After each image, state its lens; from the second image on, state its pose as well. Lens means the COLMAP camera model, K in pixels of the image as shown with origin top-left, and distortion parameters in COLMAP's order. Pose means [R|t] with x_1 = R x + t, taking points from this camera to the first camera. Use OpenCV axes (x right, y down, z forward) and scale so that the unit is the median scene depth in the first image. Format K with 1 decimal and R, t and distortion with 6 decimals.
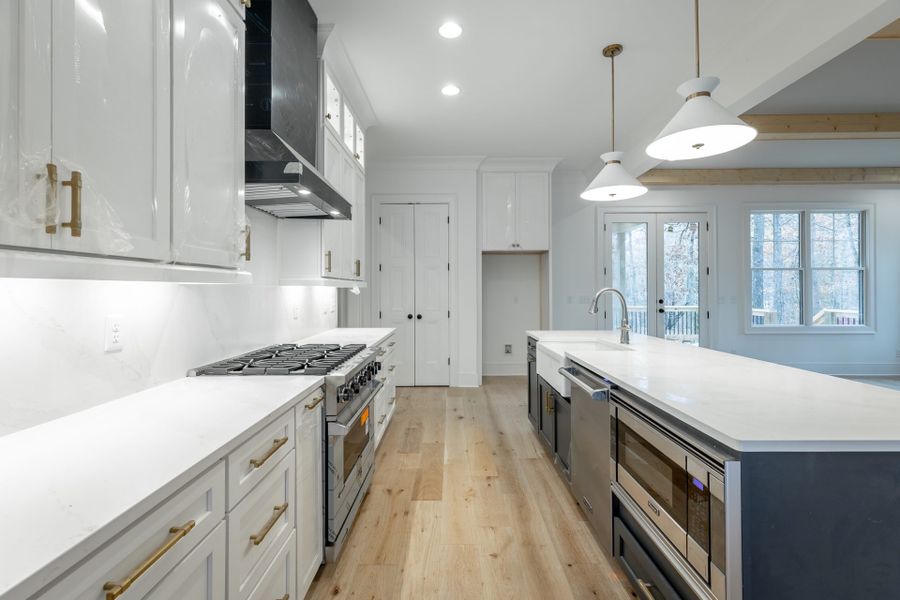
lens RADIAL K [[405.7, 0, 449.1], [0, 405.7, 286.6], [0, 0, 1]] dist [0.003360, 0.000718]
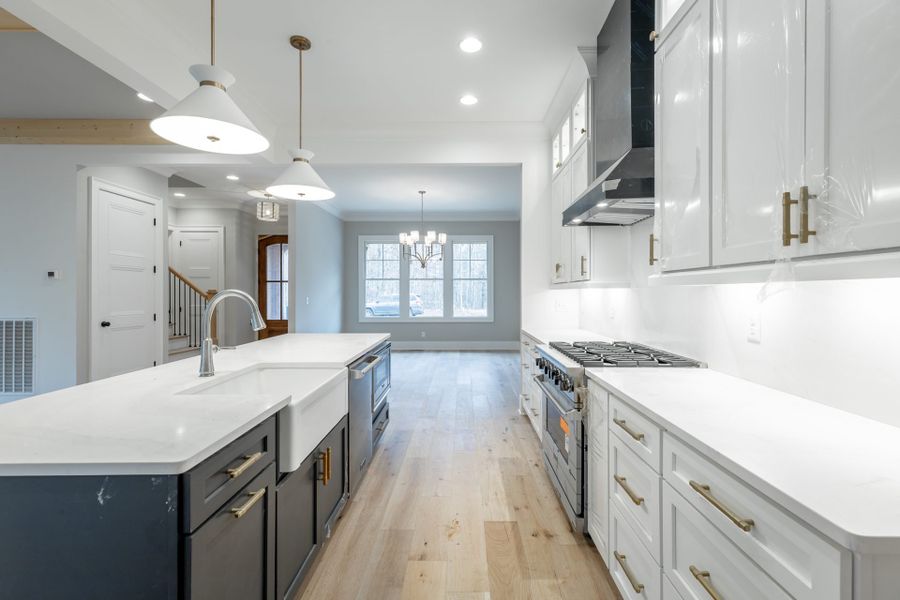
lens RADIAL K [[404.2, 0, 464.7], [0, 404.2, 295.4], [0, 0, 1]] dist [-0.002171, -0.000423]
pose [[-0.999887, 0.004295, -0.014417, 0.015123], [0.004308, 0.999990, -0.000875, 0.006943], [0.014413, -0.000937, -0.999896, 0.808472]]
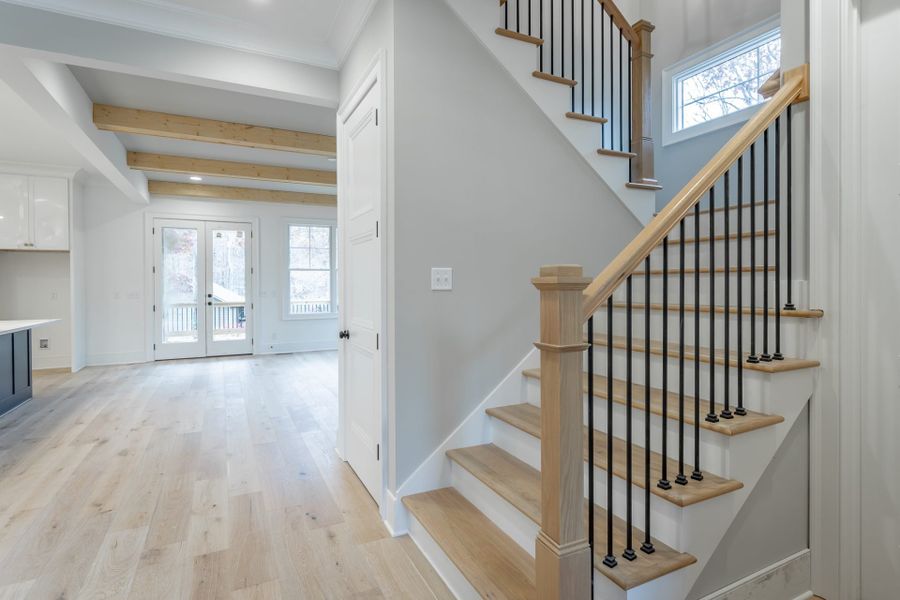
lens RADIAL K [[453.6, 0, 447.1], [0, 453.6, 286.4], [0, 0, 1]] dist [0.000839, 0.000069]
pose [[0.889818, -0.003862, 0.456298, 0.552903], [-0.000908, 0.999947, 0.010233, -0.005112], [-0.456314, -0.009520, 0.889768, -0.516965]]
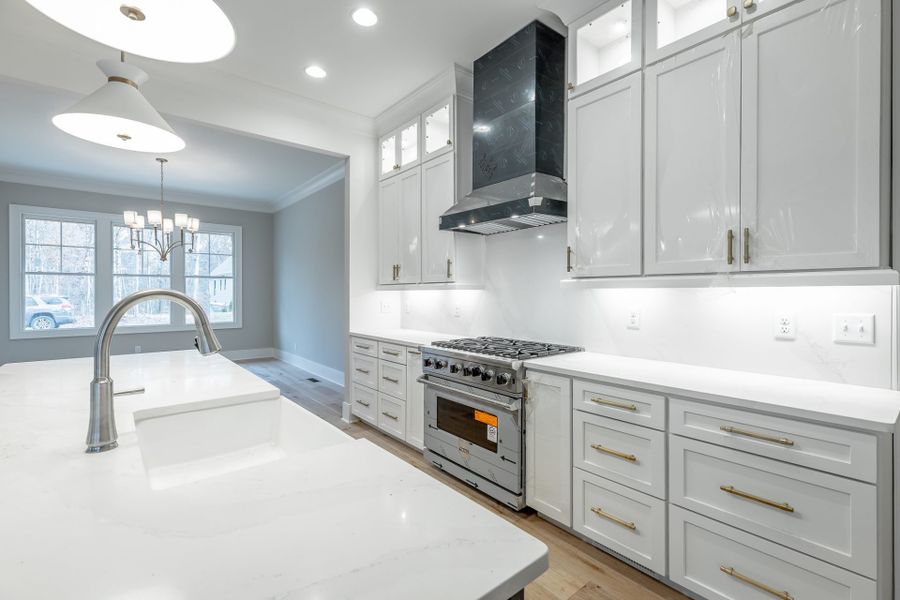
lens RADIAL K [[400.9, 0, 449.8], [0, 400.9, 295.9], [0, 0, 1]] dist [0.005079, 0.000795]
pose [[-0.765184, 0.006435, -0.643780, 0.209551], [0.006519, 0.999976, 0.002247, 0.005498], [0.643779, -0.002477, -0.765208, 0.713579]]
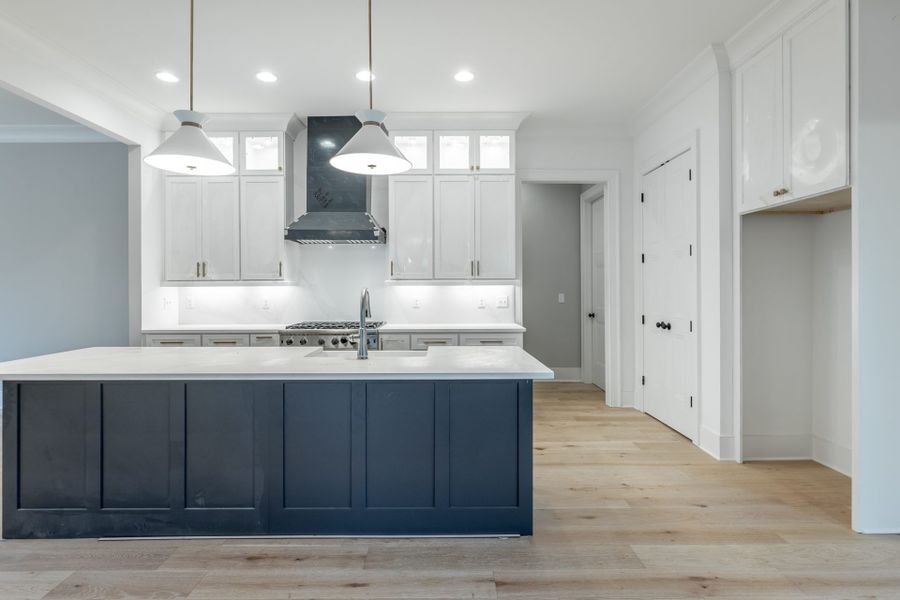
lens RADIAL K [[445.8, 0, 450.8], [0, 445.8, 288.7], [0, 0, 1]] dist [0.004798, 0.000598]
pose [[0.007762, 0.005767, -0.999953, 0.623877], [0.011695, 0.999914, 0.005858, 0.001567], [0.999901, -0.011740, 0.007694, 0.577021]]
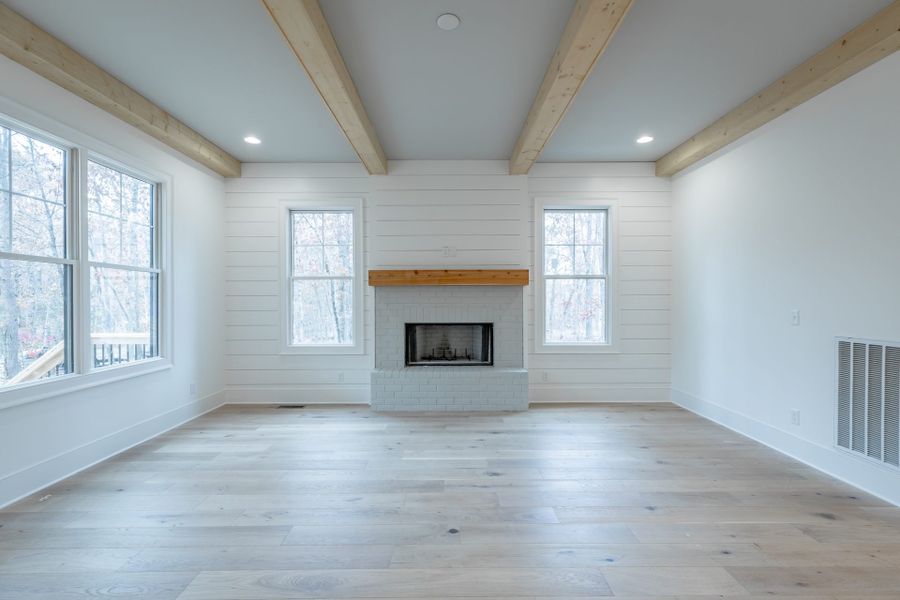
lens RADIAL K [[402.2, 0, 449.9], [0, 402.2, 302.0], [0, 0, 1]] dist [0.003336, 0.000408]
pose [[-0.012625, -0.001074, 0.999920, 0.376349], [-0.004580, 0.999989, 0.001017, 0.002976], [-0.999910, -0.004567, -0.012630, 0.559580]]
